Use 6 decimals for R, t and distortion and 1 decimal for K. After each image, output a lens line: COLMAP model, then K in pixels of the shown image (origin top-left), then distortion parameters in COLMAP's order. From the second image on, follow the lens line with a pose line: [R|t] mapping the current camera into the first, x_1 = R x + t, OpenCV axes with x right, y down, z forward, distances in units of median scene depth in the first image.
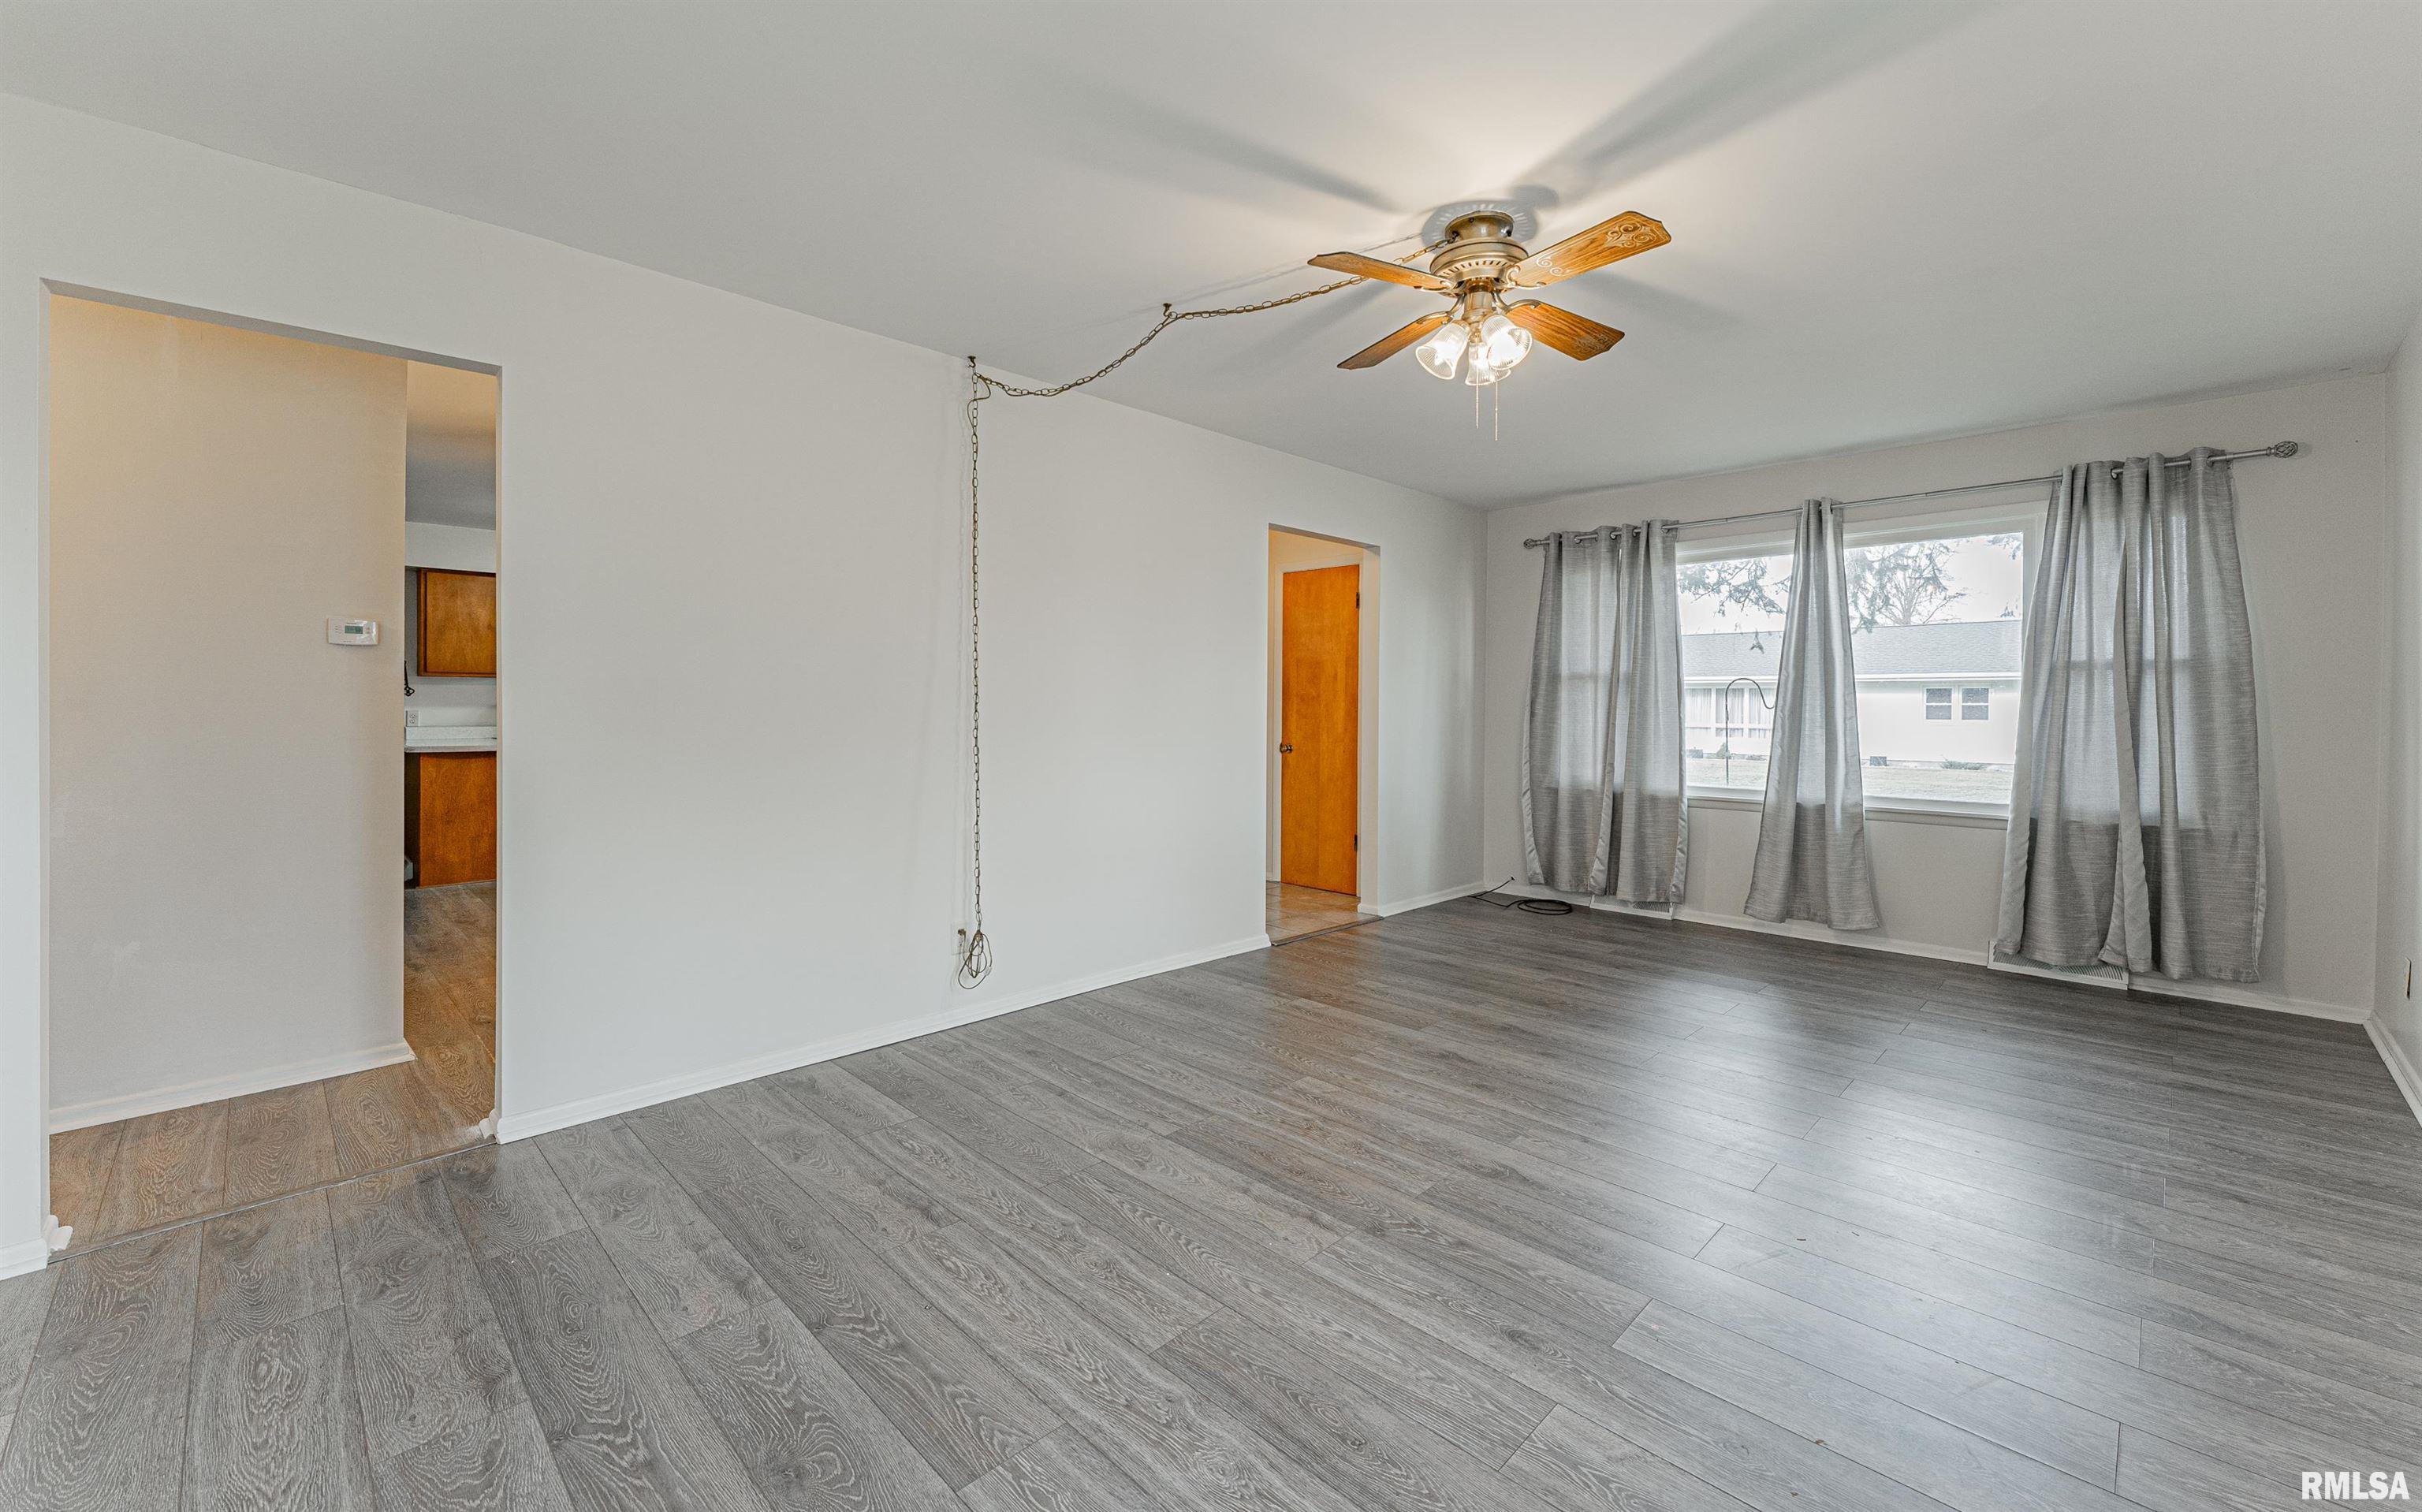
lens RADIAL K [[951.9, 0, 1202.2], [0, 951.9, 734.5], [0, 0, 1]] dist [-0.011682, -0.000034]
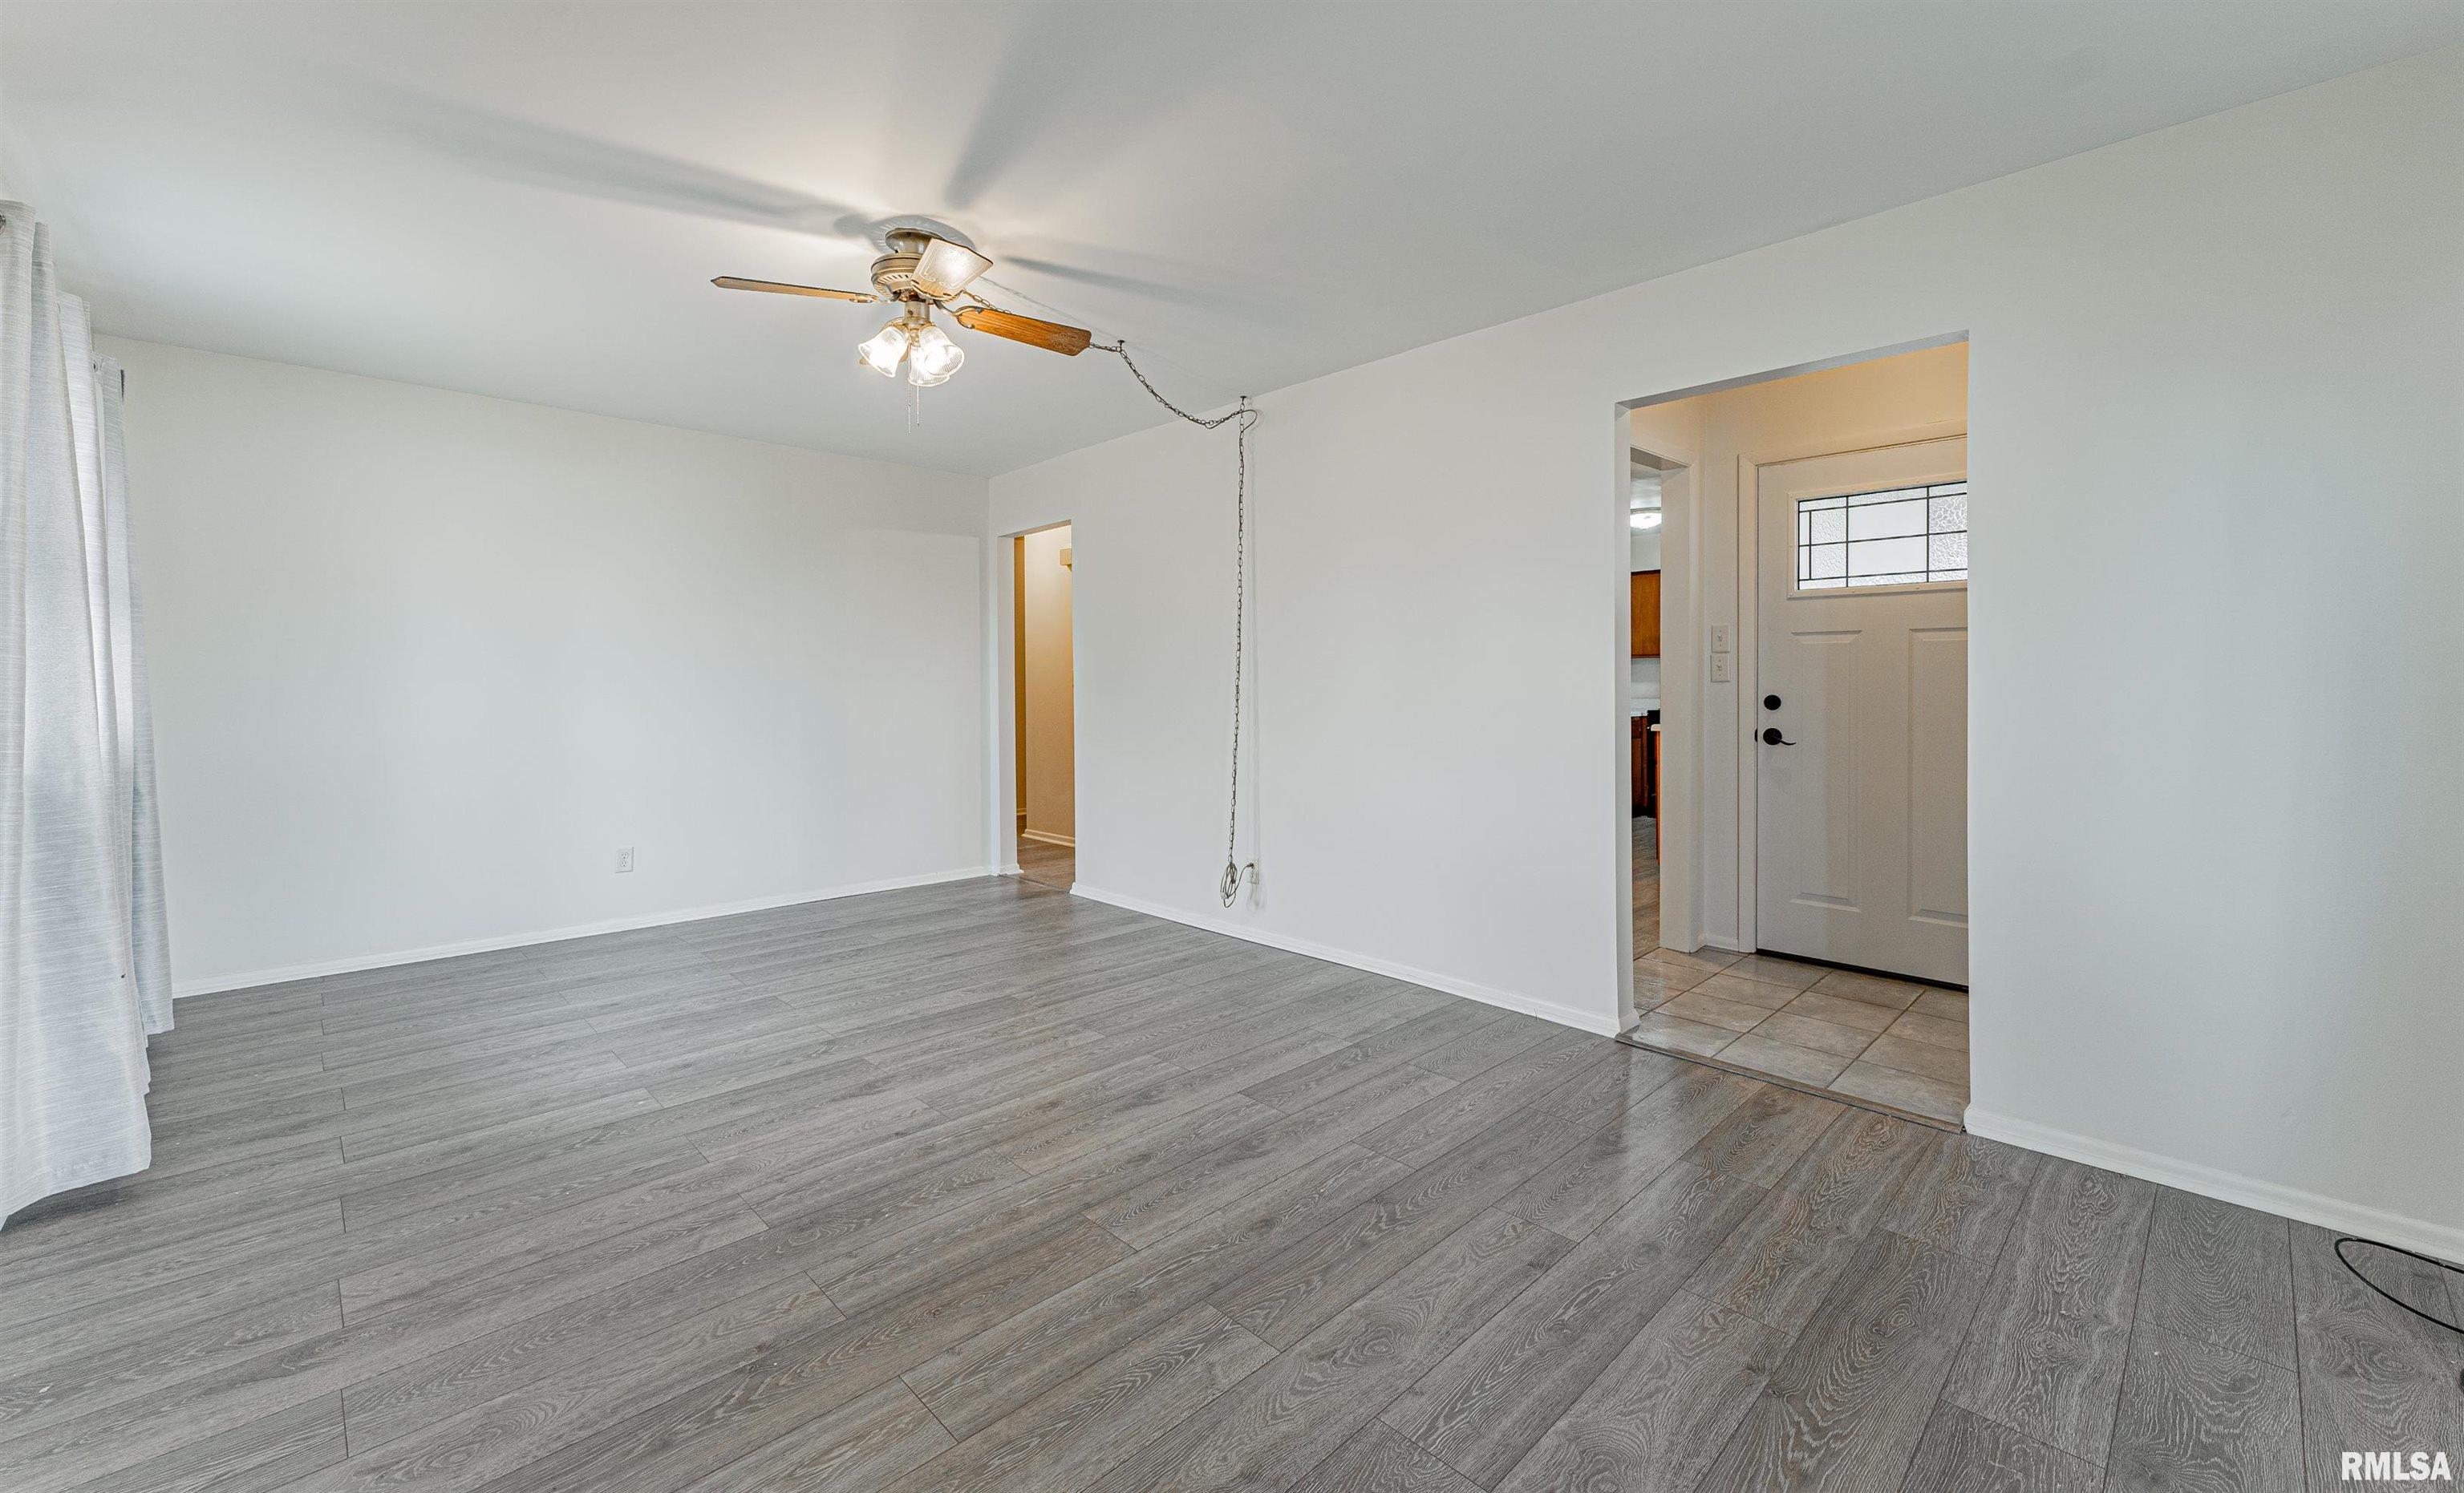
lens RADIAL K [[1001.4, 0, 1220.2], [0, 1001.4, 689.7], [0, 0, 1]] dist [0.000932, -0.000890]
pose [[-0.009590, 0.008391, -0.999919, 1.200066], [-0.028318, 0.999561, 0.008660, -0.031399], [0.999553, 0.028399, -0.009348, 1.125681]]
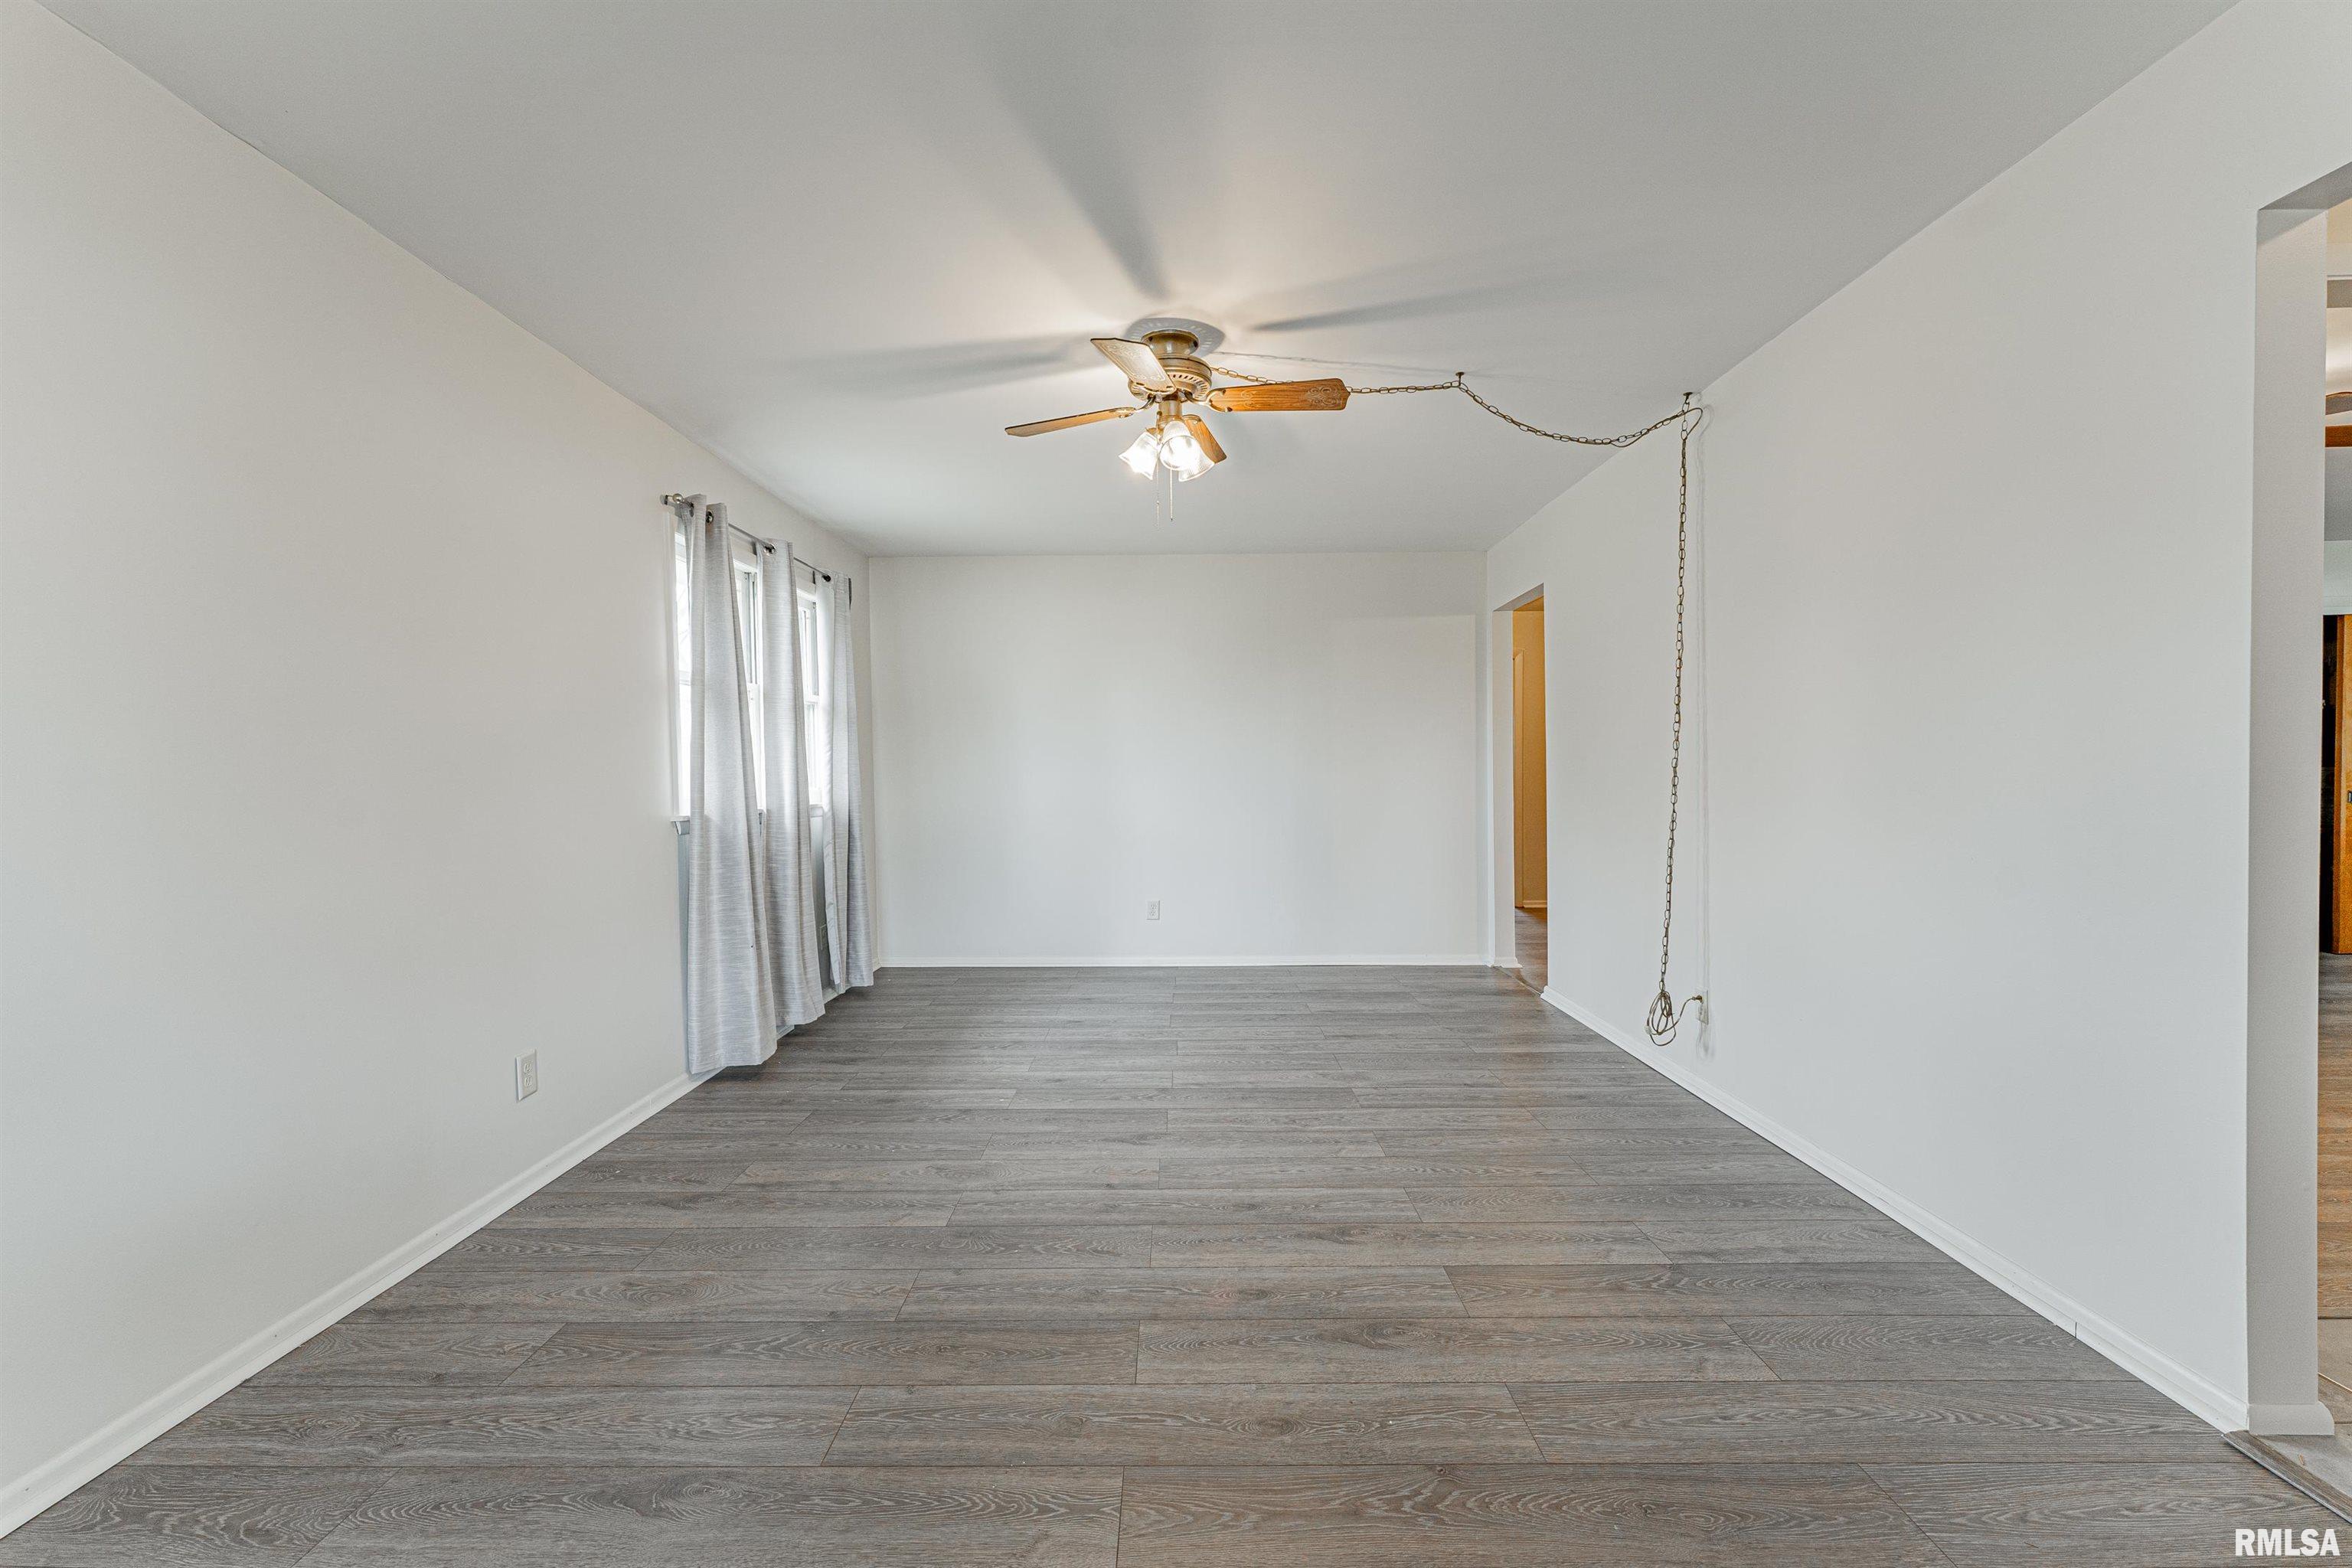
lens RADIAL K [[938.4, 0, 1159.0], [0, 938.4, 798.7], [0, 0, 1]] dist [0.000445, -0.000128]
pose [[-0.712514, 0.030166, -0.701010, 0.913182], [-0.011374, 0.998448, 0.054526, -0.042138], [0.701566, 0.046823, -0.711064, 1.489397]]
